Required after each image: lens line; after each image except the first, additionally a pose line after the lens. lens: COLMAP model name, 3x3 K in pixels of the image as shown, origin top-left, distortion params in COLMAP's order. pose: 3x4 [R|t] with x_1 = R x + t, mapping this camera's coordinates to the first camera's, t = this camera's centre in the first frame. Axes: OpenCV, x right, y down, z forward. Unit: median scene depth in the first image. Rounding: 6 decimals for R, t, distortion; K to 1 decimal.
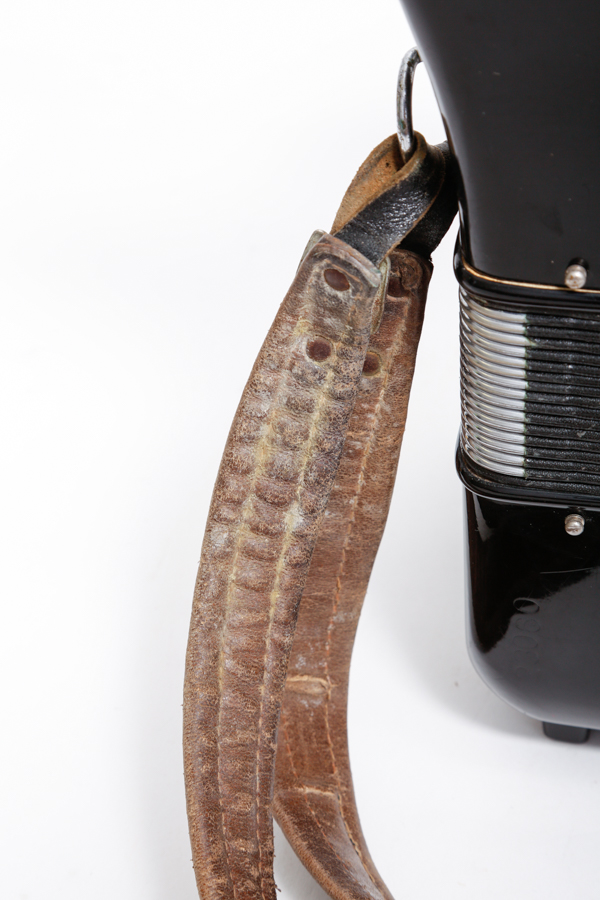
lens RADIAL K [[2645.5, 0, 300.0], [0, 2645.5, 450.0], [0, 0, 1]] dist [0.107433, -0.024636]
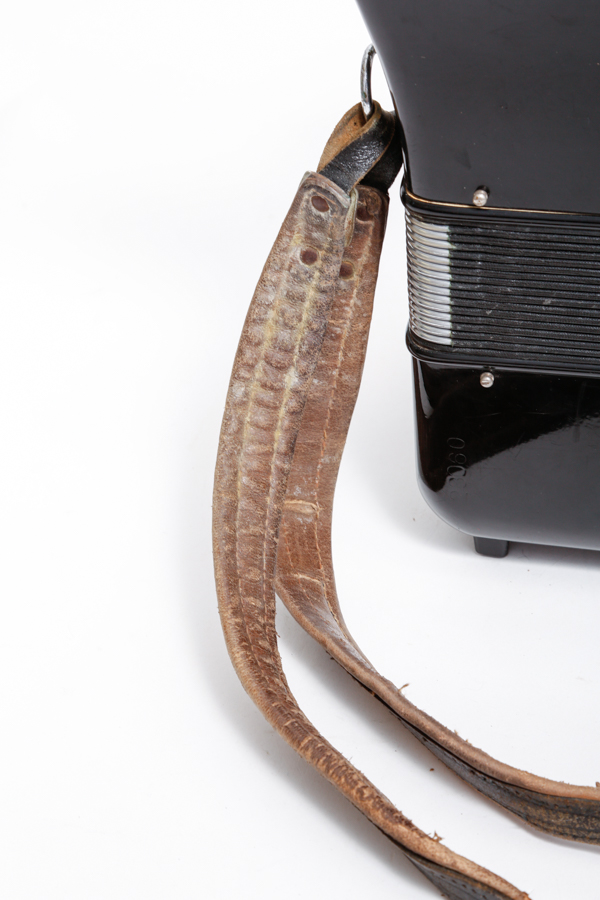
lens RADIAL K [[2467.3, 0, 300.0], [0, 2467.3, 450.0], [0, 0, 1]] dist [0.074656, 0.596227]
pose [[0.999926, 0.006526, -0.010296, 0.016661], [-0.006535, 0.999978, -0.000881, 0.067516], [0.010290, 0.000948, 0.999947, -0.330133]]
